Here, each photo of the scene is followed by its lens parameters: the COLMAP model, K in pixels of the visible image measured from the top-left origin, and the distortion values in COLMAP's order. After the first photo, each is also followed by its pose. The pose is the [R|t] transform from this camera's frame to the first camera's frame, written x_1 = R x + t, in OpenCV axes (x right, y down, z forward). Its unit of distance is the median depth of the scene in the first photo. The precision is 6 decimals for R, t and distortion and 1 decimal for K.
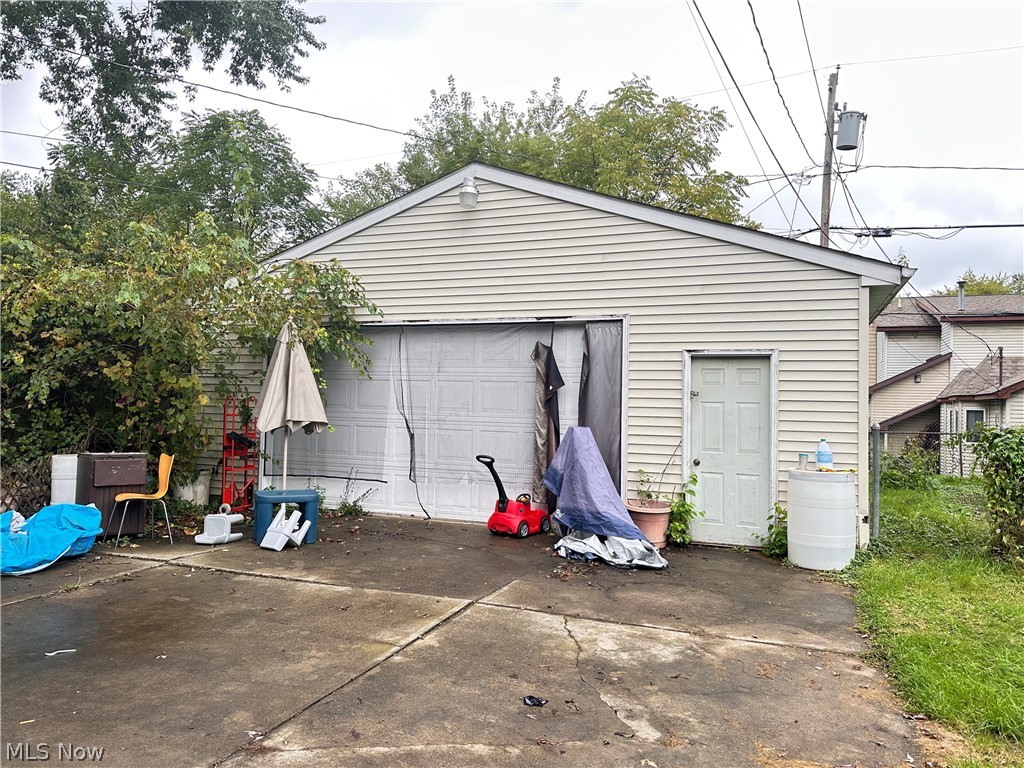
lens RADIAL K [[725.7, 0, 512.4], [0, 725.7, 388.2], [0, 0, 1]] dist [0.120765, -0.125555]
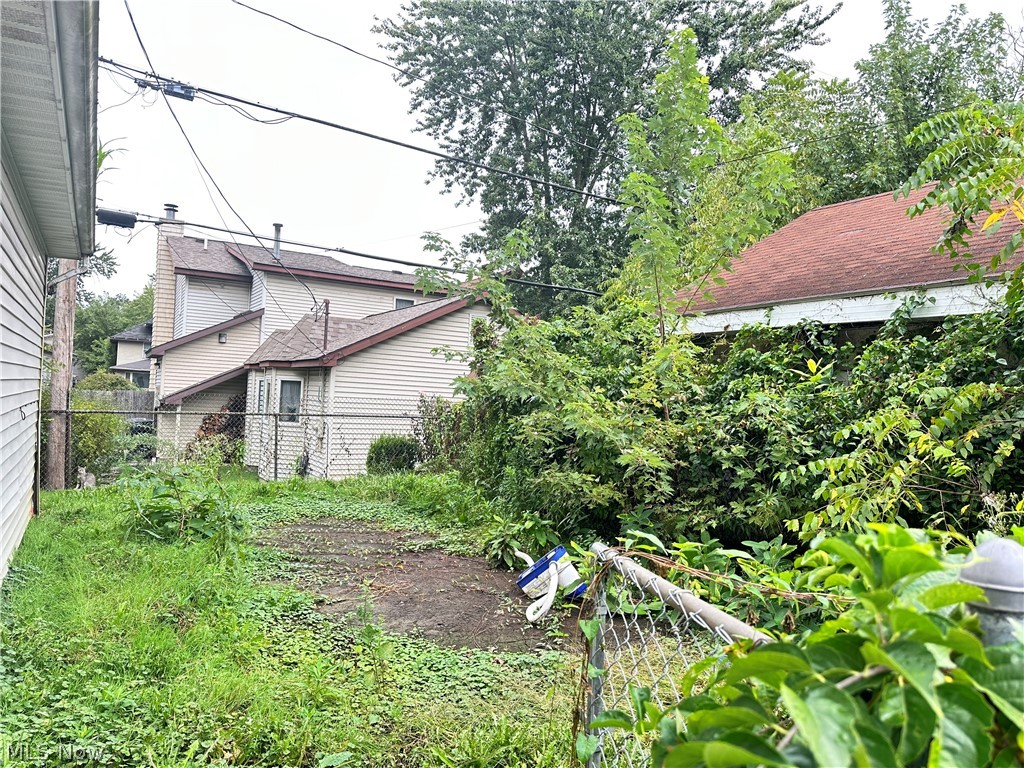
lens RADIAL K [[725.7, 0, 512.4], [0, 725.7, 388.2], [0, 0, 1]] dist [0.120765, -0.125555]
pose [[0.639924, 0.025455, 0.768016, 0.174090], [-0.058533, 0.998162, 0.015688, 0.011433], [-0.766206, -0.054993, 0.640238, 0.319541]]
